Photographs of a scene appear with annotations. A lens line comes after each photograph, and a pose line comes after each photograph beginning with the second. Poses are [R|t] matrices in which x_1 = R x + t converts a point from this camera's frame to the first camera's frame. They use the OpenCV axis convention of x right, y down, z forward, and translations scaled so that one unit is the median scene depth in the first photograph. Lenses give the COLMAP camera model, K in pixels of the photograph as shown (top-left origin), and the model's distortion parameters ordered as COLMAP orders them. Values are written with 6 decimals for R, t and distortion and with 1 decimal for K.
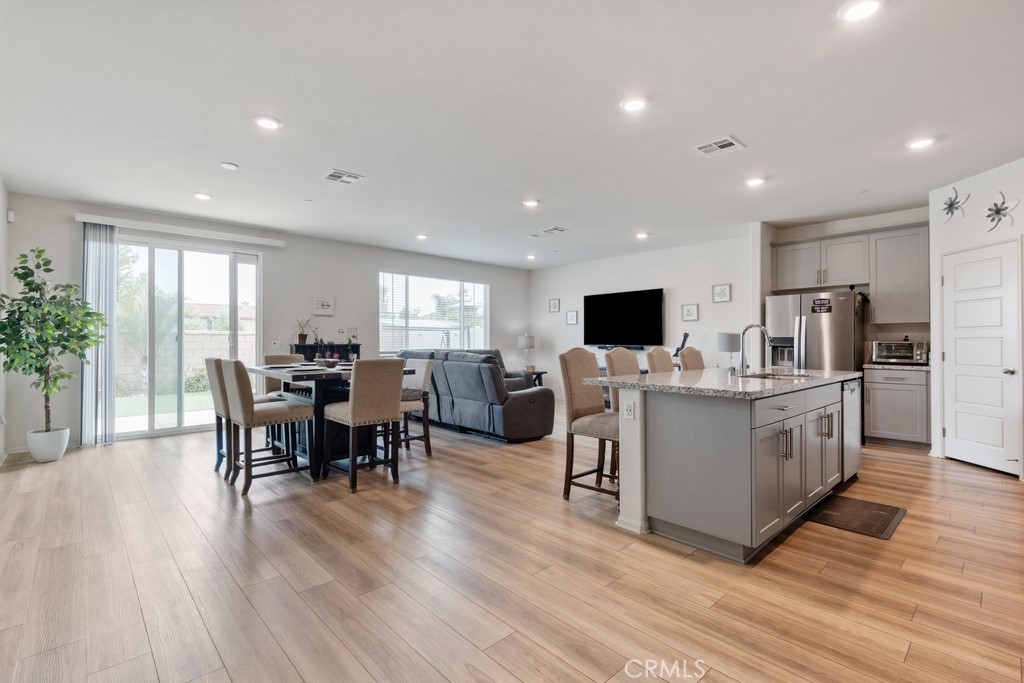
lens RADIAL K [[462.0, 0, 513.4], [0, 462.0, 339.2], [0, 0, 1]] dist [0.025081, -0.015171]
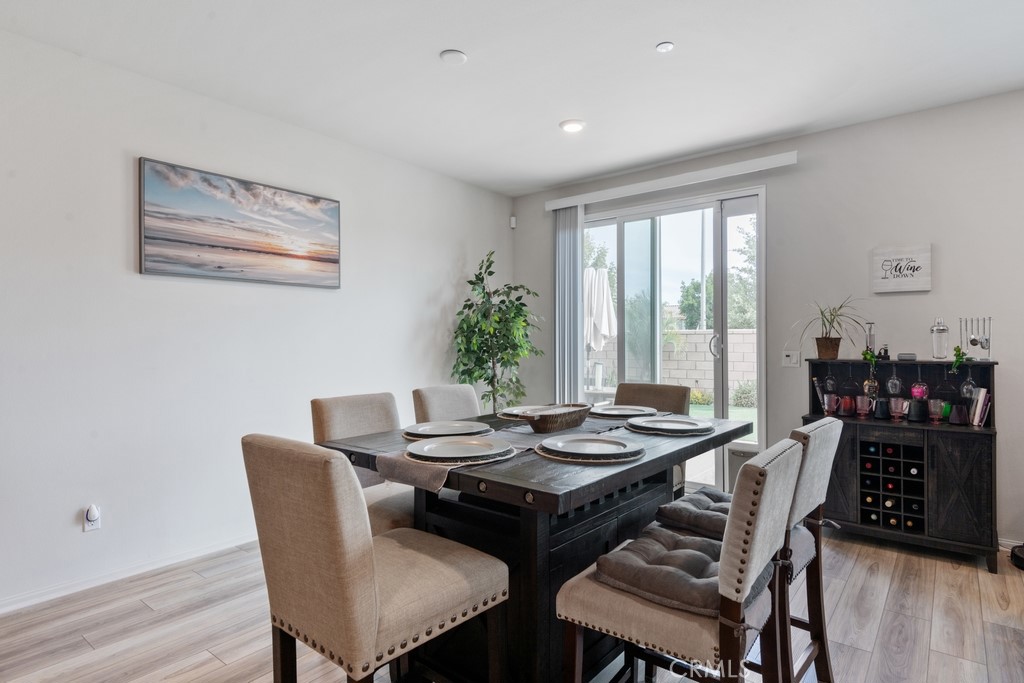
lens RADIAL K [[538.2, 0, 510.1], [0, 538.2, 339.8], [0, 0, 1]] dist [-0.001502, -0.002236]
pose [[0.128419, -0.001625, -0.991719, 0.050381], [0.009317, 0.999957, -0.000432, -0.015253], [0.991676, -0.009185, 0.128429, 0.815674]]
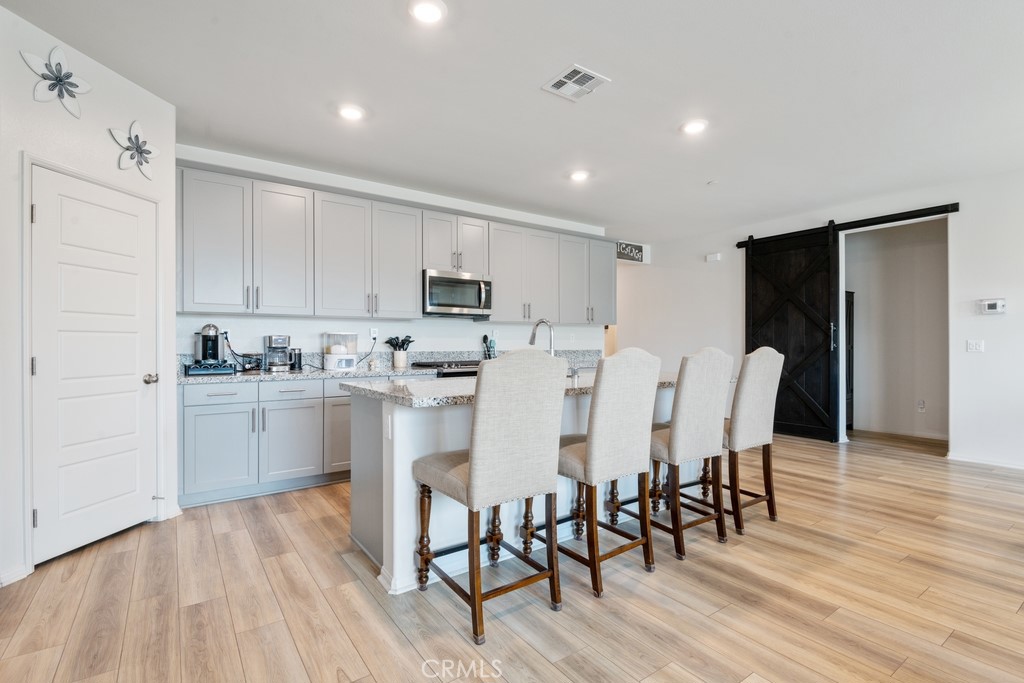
lens RADIAL K [[480.1, 0, 514.1], [0, 480.1, 338.8], [0, 0, 1]] dist [0.019588, -0.015420]
pose [[-0.990275, -0.000738, 0.139118, 0.321632], [-0.003310, 0.999828, -0.018261, 0.014562], [-0.139081, -0.018543, -0.990107, 1.346862]]
